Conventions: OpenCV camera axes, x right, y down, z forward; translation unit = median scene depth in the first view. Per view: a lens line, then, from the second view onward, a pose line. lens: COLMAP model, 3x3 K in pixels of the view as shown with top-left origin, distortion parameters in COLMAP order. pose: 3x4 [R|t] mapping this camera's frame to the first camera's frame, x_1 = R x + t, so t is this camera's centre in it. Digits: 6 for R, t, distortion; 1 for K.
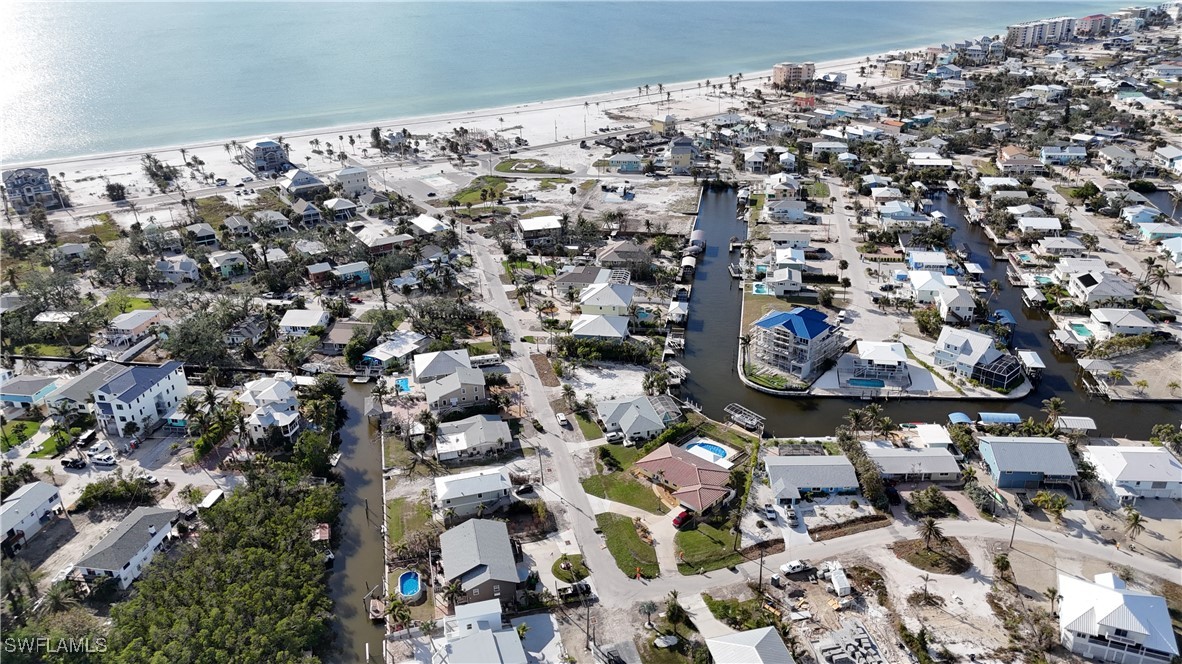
lens RADIAL K [[866.2, 0, 591.0], [0, 866.2, 332.0], [0, 0, 1]] dist [0.075113, -0.073579]
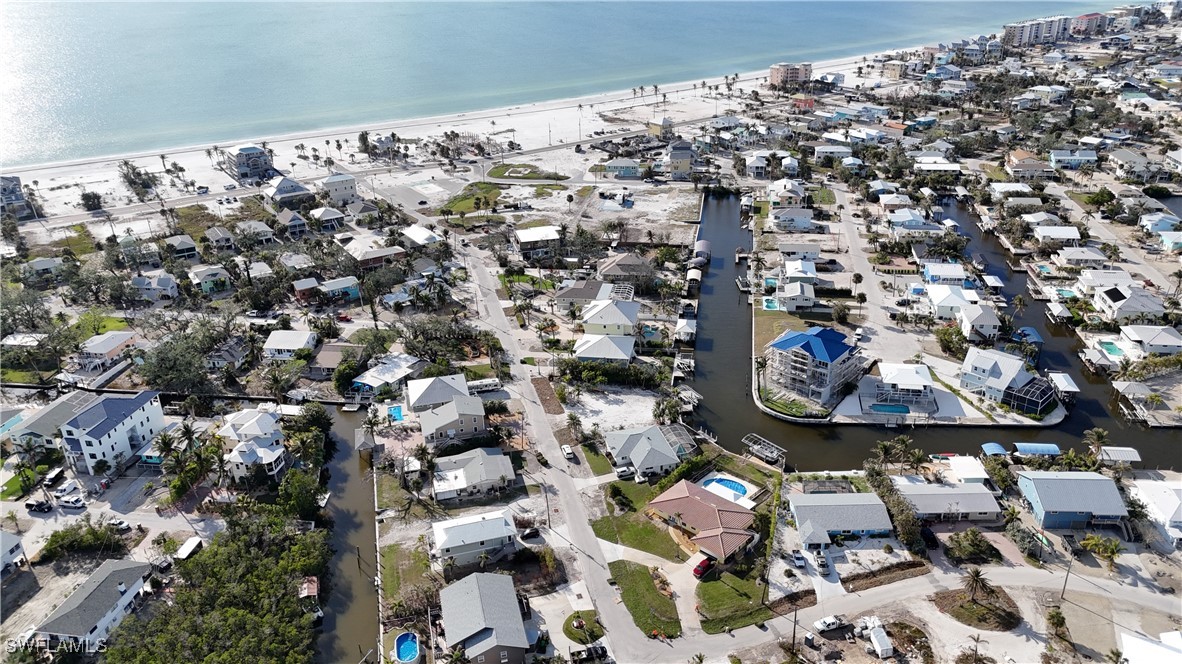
lens RADIAL K [[866.2, 0, 591.0], [0, 866.2, 332.0], [0, 0, 1]] dist [0.075113, -0.073579]
pose [[0.999895, -0.006028, 0.013183, -0.016300], [0.006001, 0.999980, 0.002115, -0.024424], [-0.013196, -0.002036, 0.999911, 0.054703]]
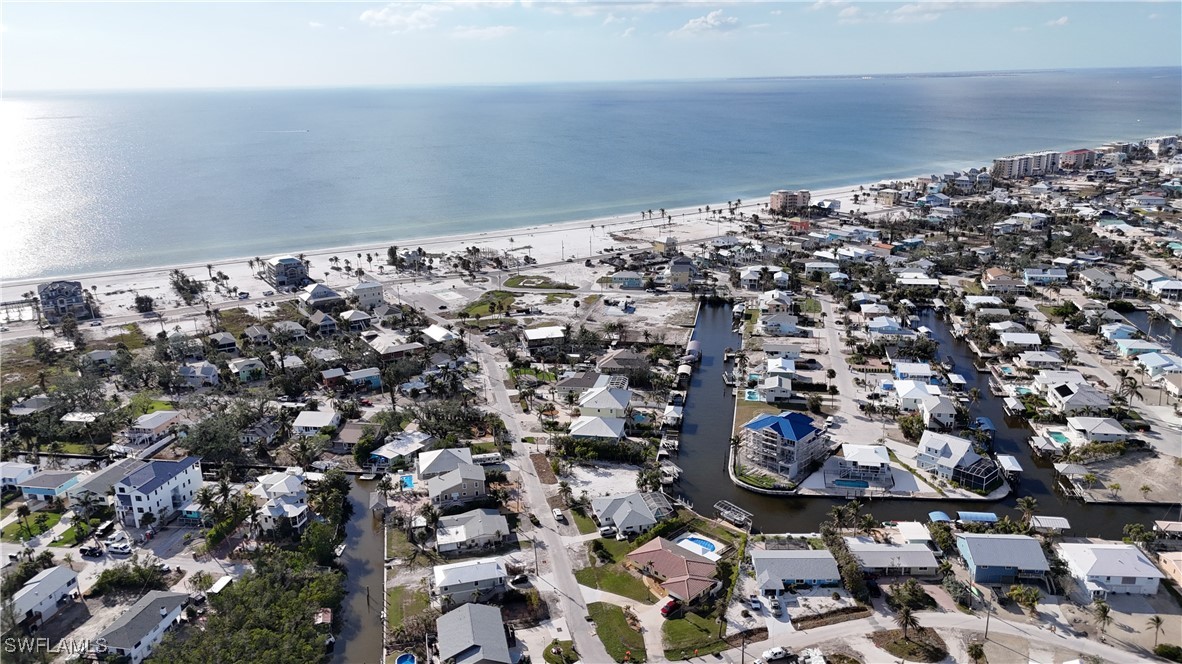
lens RADIAL K [[866.2, 0, 591.0], [0, 866.2, 332.0], [0, 0, 1]] dist [0.075113, -0.073579]
pose [[0.999903, 0.008289, -0.011226, 0.012966], [-0.009758, 0.990410, -0.137815, 0.022277], [0.009976, 0.137911, 0.990394, -0.052527]]
